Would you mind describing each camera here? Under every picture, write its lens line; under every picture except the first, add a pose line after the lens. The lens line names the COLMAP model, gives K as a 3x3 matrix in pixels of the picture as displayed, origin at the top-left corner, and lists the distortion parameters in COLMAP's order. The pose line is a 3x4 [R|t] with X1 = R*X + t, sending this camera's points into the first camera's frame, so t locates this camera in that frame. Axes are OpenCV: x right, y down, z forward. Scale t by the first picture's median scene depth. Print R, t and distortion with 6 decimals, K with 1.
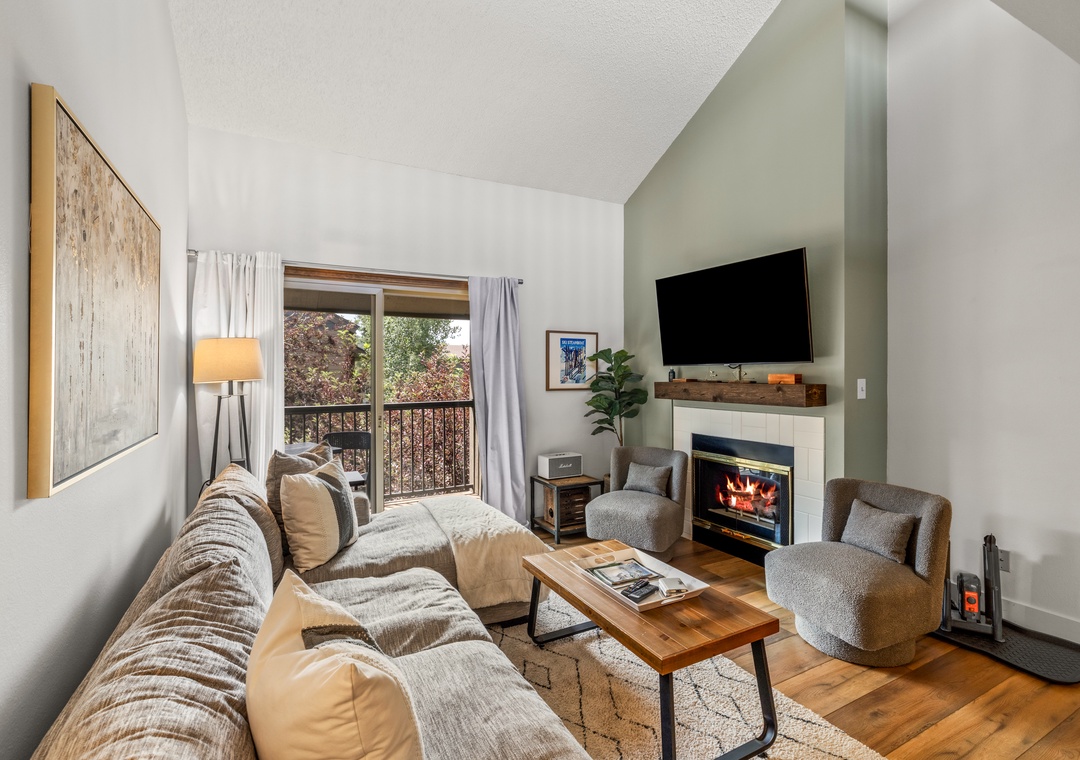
lens RADIAL K [[508.1, 0, 540.0], [0, 508.1, 380.0], [0, 0, 1]] dist [-0.000808, -0.000267]
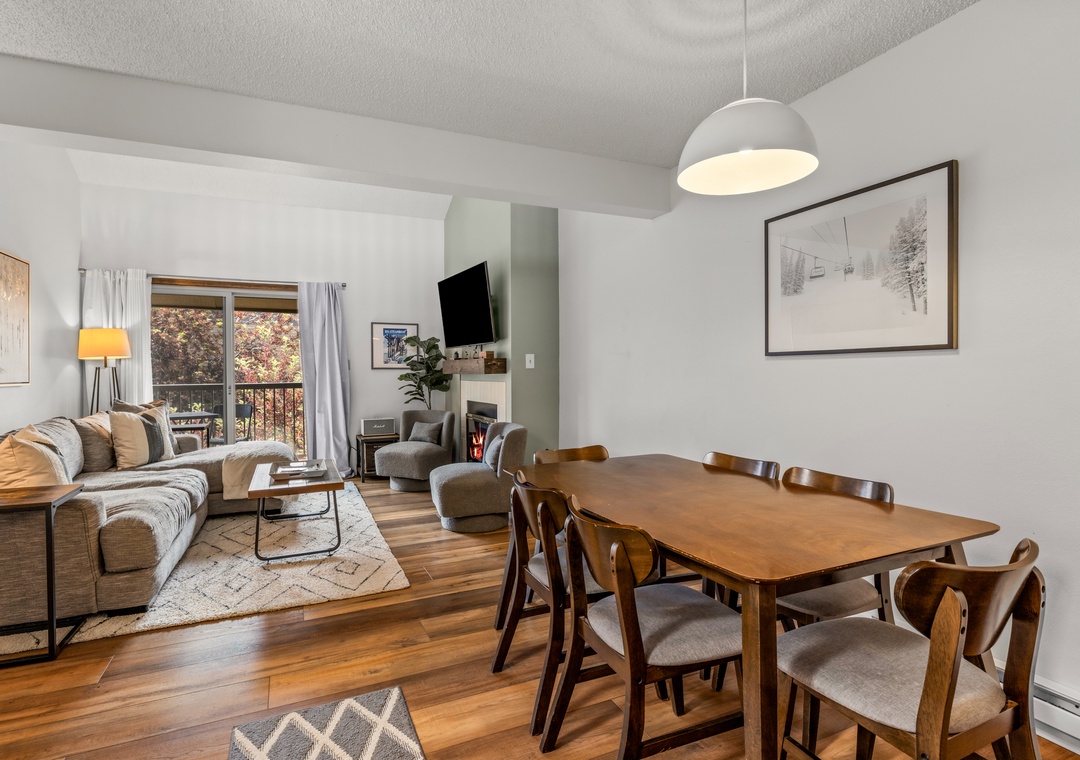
lens RADIAL K [[546.2, 0, 538.7], [0, 546.2, 383.2], [0, 0, 1]] dist [-0.001333, -0.000559]
pose [[0.997903, -0.000865, -0.064715, 0.619046], [0.001403, 0.999965, 0.008264, 0.053921], [0.064706, -0.008338, 0.997870, -0.414739]]
